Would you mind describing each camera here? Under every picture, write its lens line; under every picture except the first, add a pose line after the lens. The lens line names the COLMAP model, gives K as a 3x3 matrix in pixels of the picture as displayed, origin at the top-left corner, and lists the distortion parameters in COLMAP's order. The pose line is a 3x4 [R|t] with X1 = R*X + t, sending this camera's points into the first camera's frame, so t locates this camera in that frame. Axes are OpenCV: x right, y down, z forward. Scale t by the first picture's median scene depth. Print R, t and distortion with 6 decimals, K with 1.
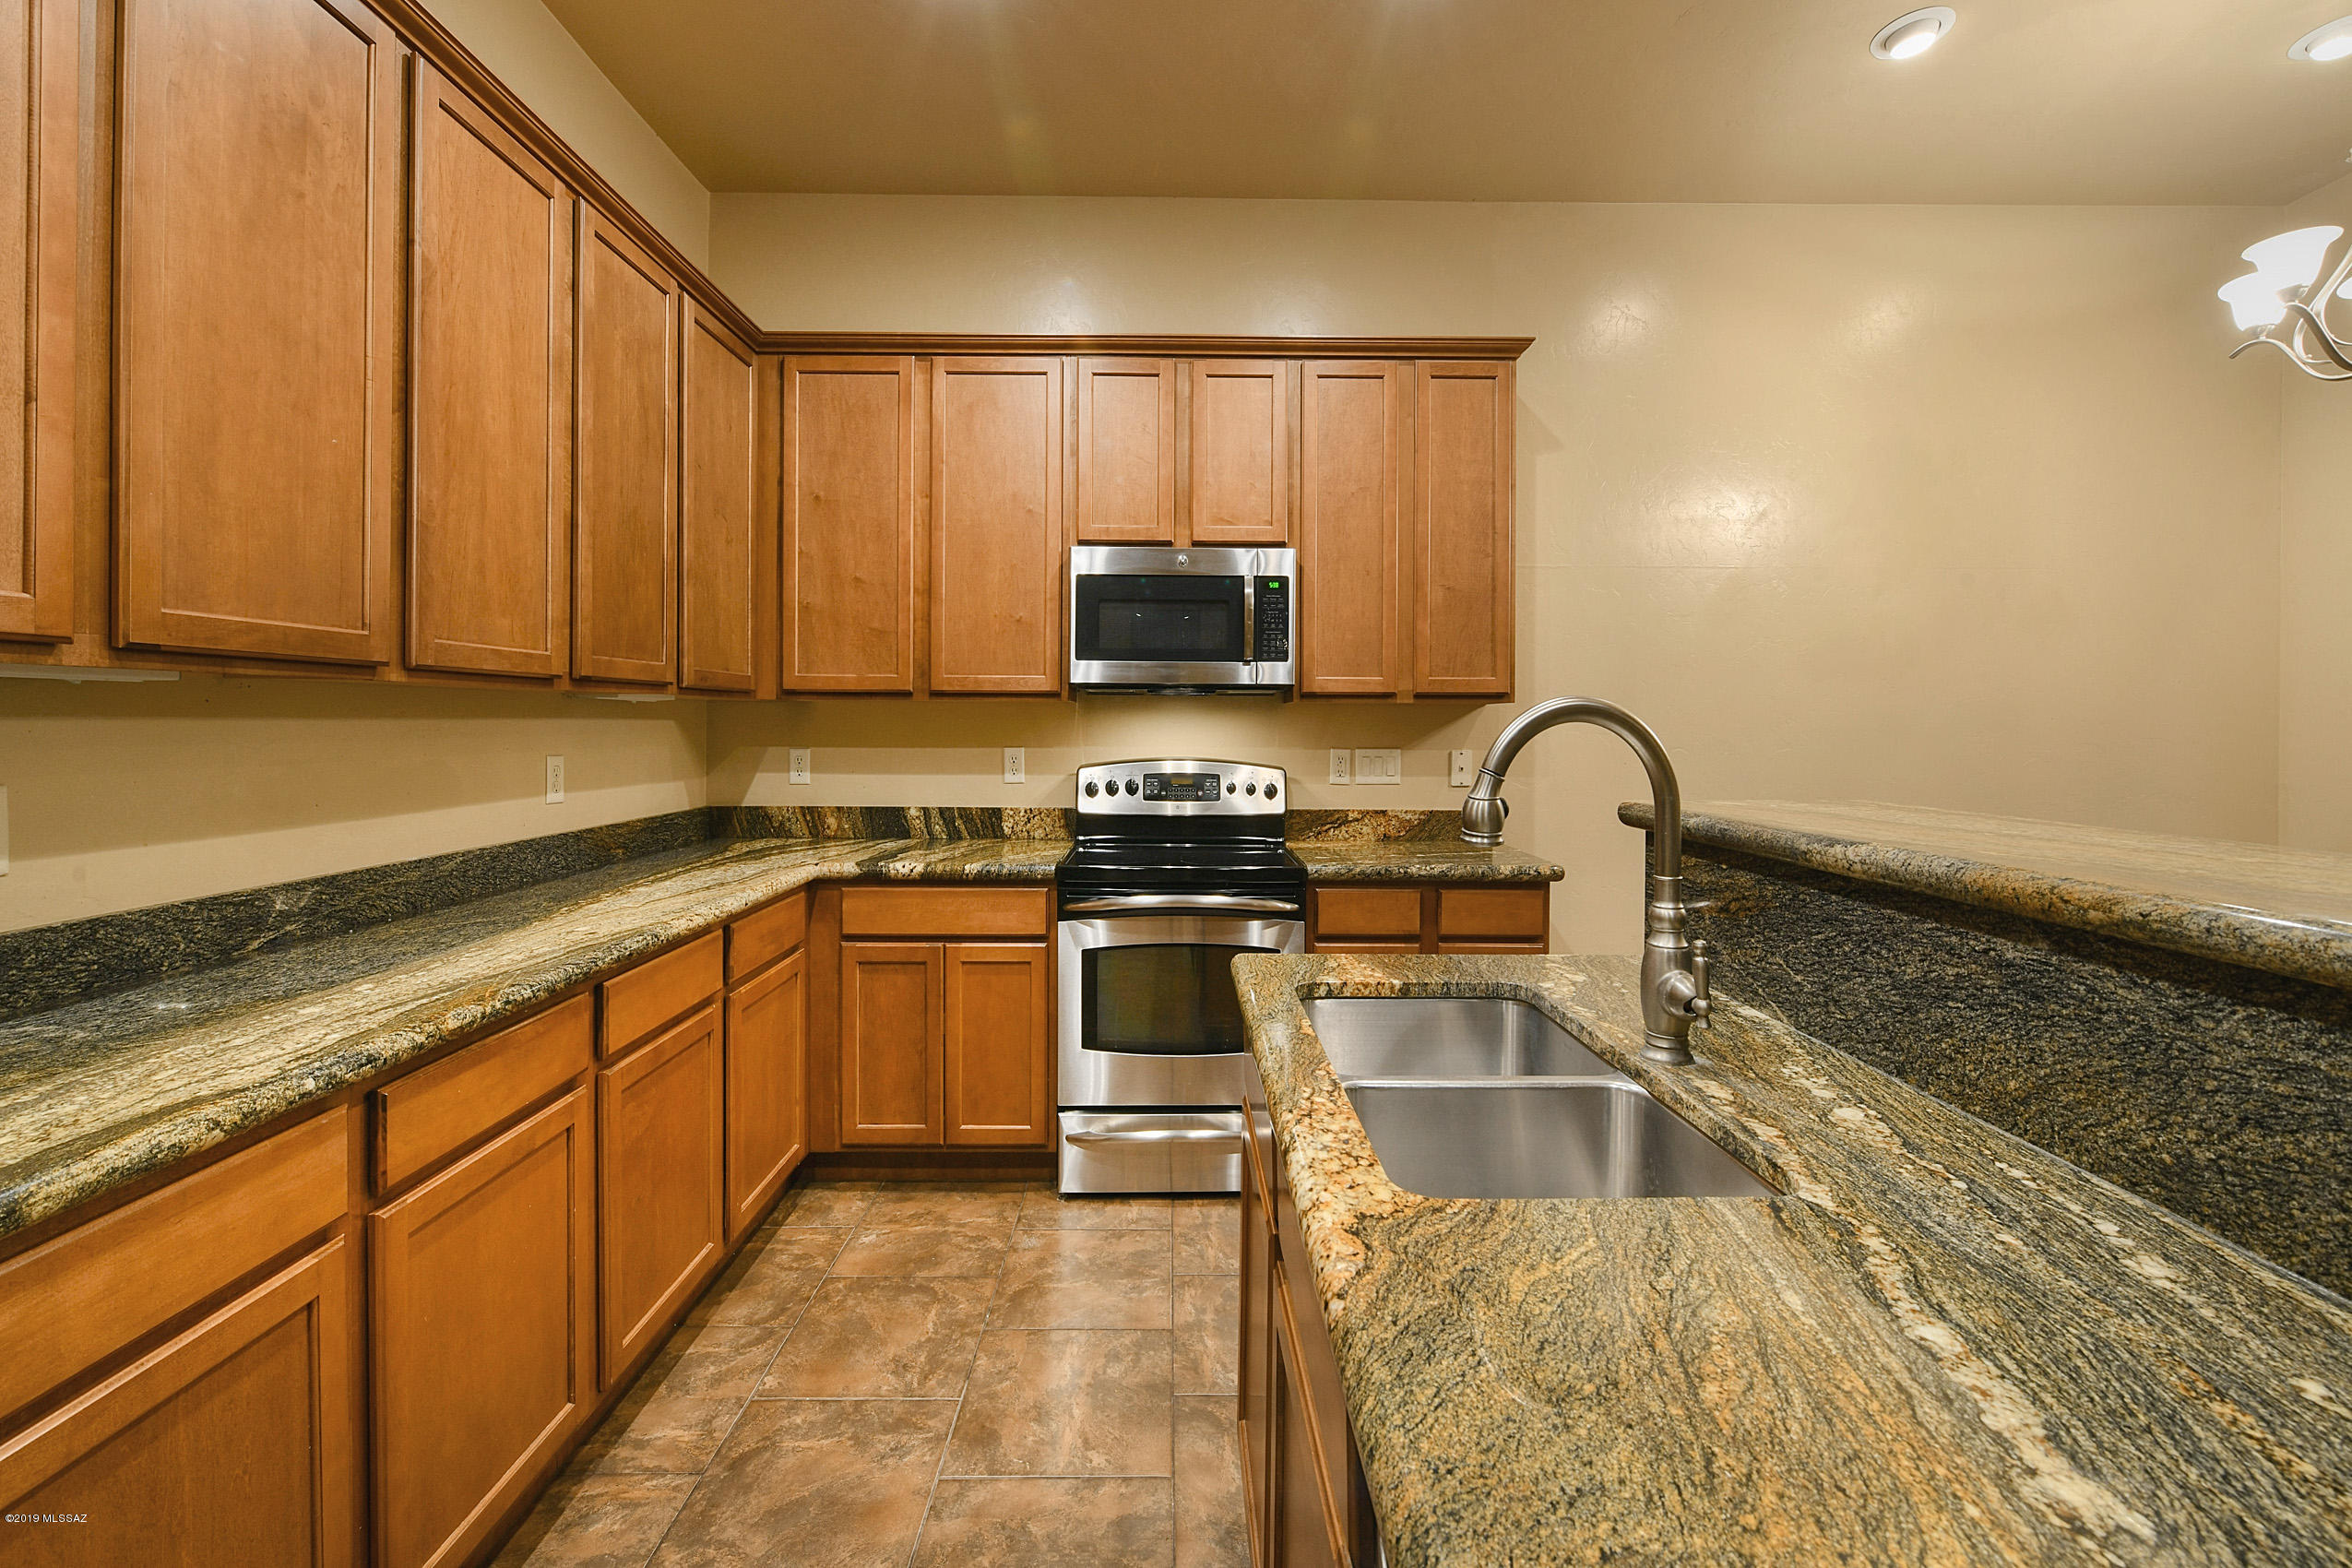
lens RADIAL K [[1068.2, 0, 1260.6], [0, 1068.2, 716.7], [0, 0, 1]] dist [0.022817, 0.000462]
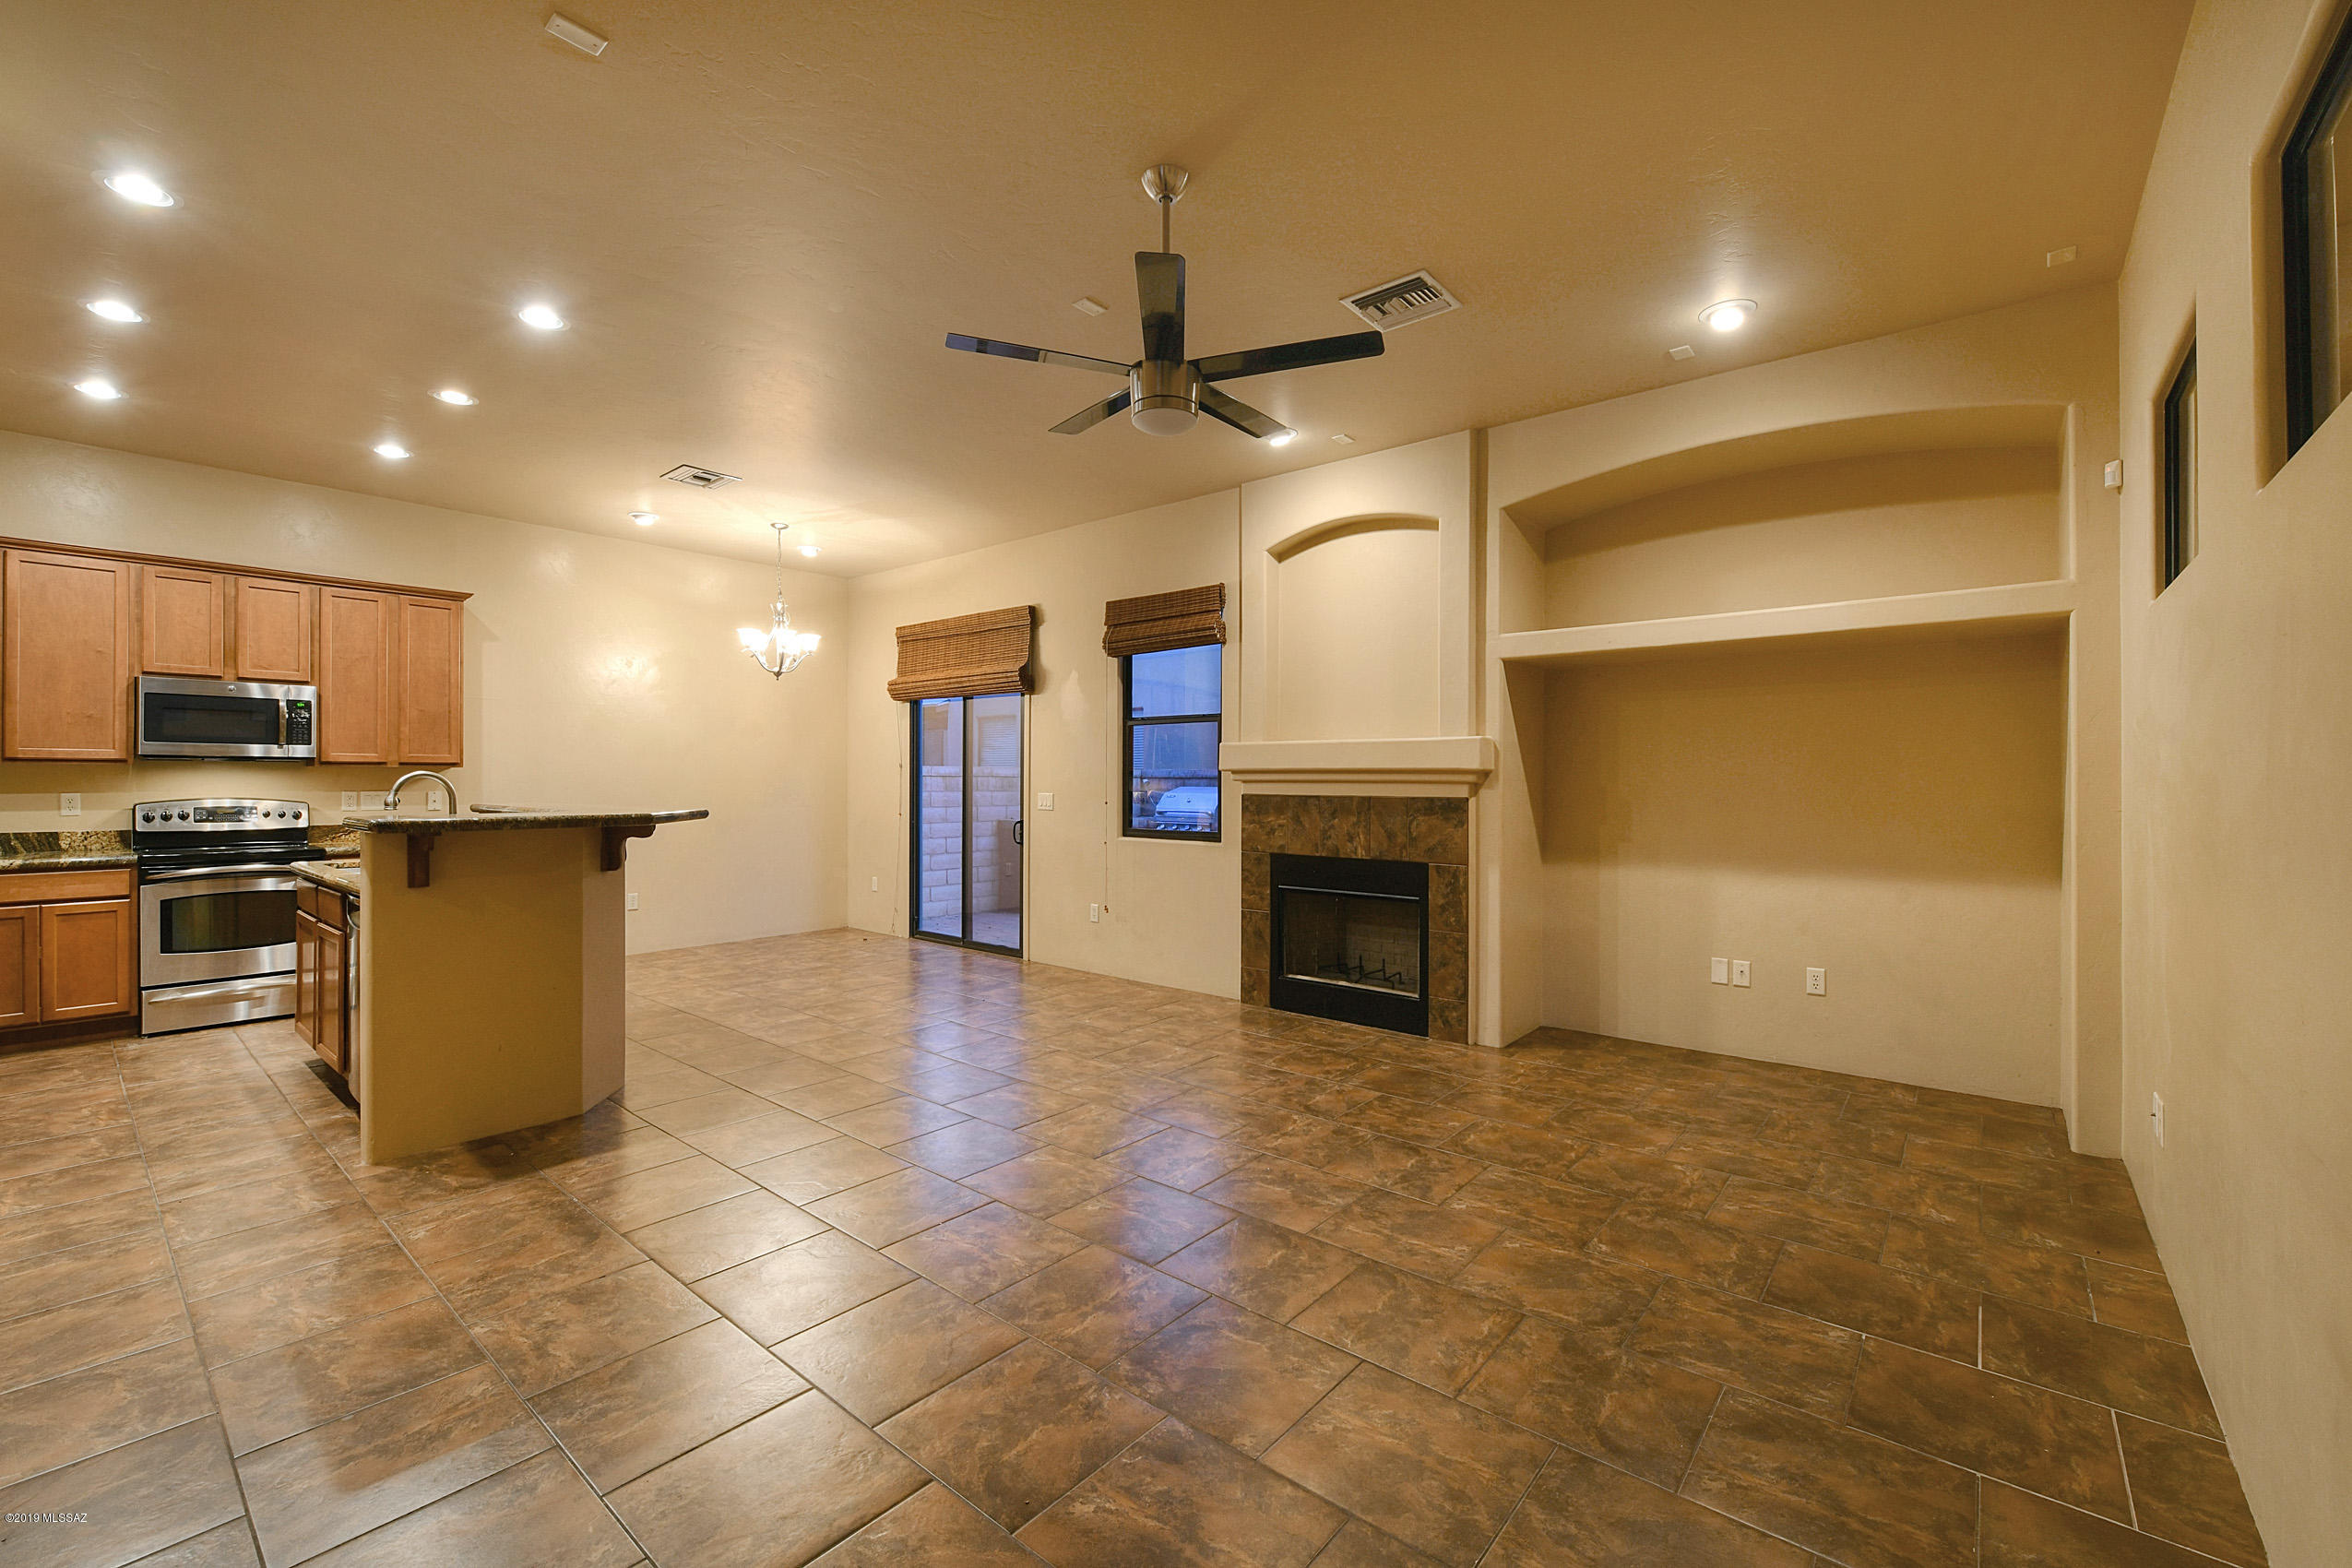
lens RADIAL K [[933.6, 0, 1224.5], [0, 933.6, 779.2], [0, 0, 1]] dist [-0.005965, -0.000967]
pose [[0.674987, -0.002393, 0.737826, -0.092601], [-0.007943, 0.999913, 0.010509, -0.021288], [-0.737787, -0.012954, 0.674909, -1.285350]]
